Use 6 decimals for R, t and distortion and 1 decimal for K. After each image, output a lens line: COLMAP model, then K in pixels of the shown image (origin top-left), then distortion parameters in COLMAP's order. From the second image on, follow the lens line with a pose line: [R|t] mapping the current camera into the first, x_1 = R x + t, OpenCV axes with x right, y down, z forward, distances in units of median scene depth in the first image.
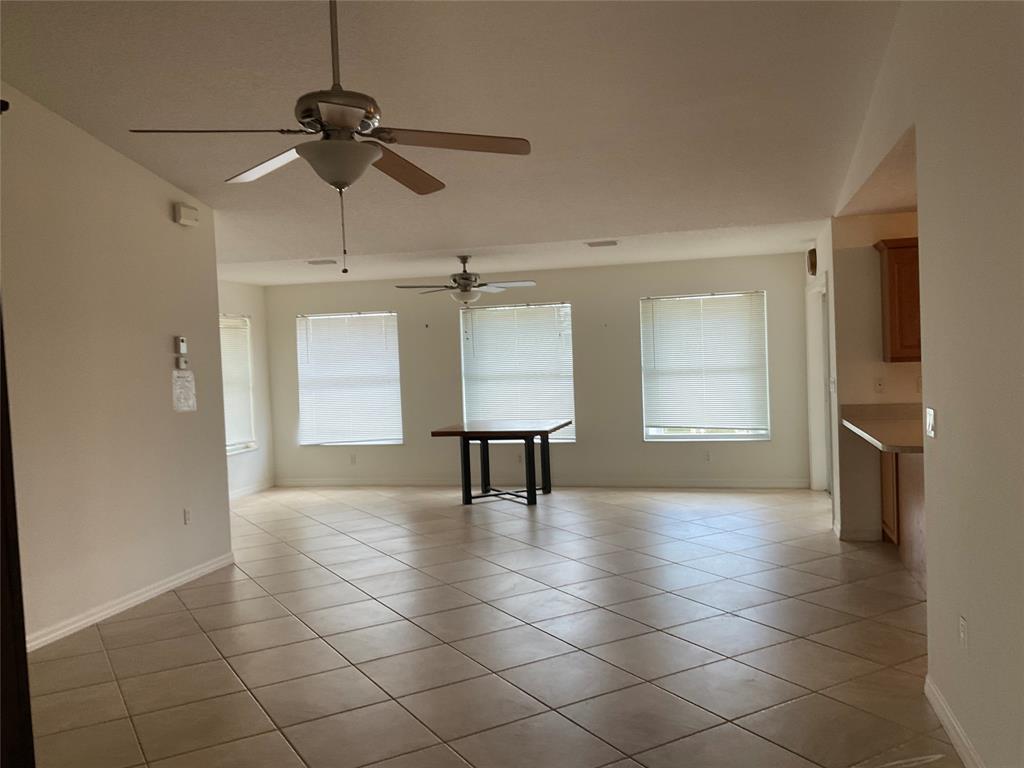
lens RADIAL K [[855.0, 0, 512.0], [0, 855.0, 384.0], [0, 0, 1]] dist [0.041019, 0.000453]
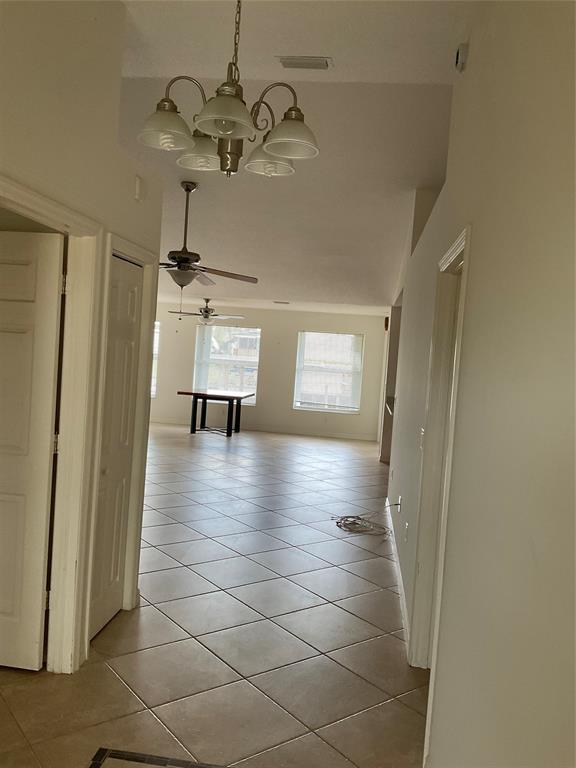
lens RADIAL K [[641.2, 0, 288.0], [0, 641.2, 384.0], [0, 0, 1]] dist [0.041019, 0.000453]
pose [[0.986315, 0.102515, 0.129125, -0.040206], [-0.104315, 0.994518, 0.007235, 0.005795], [-0.127676, -0.020605, 0.991602, -0.371111]]
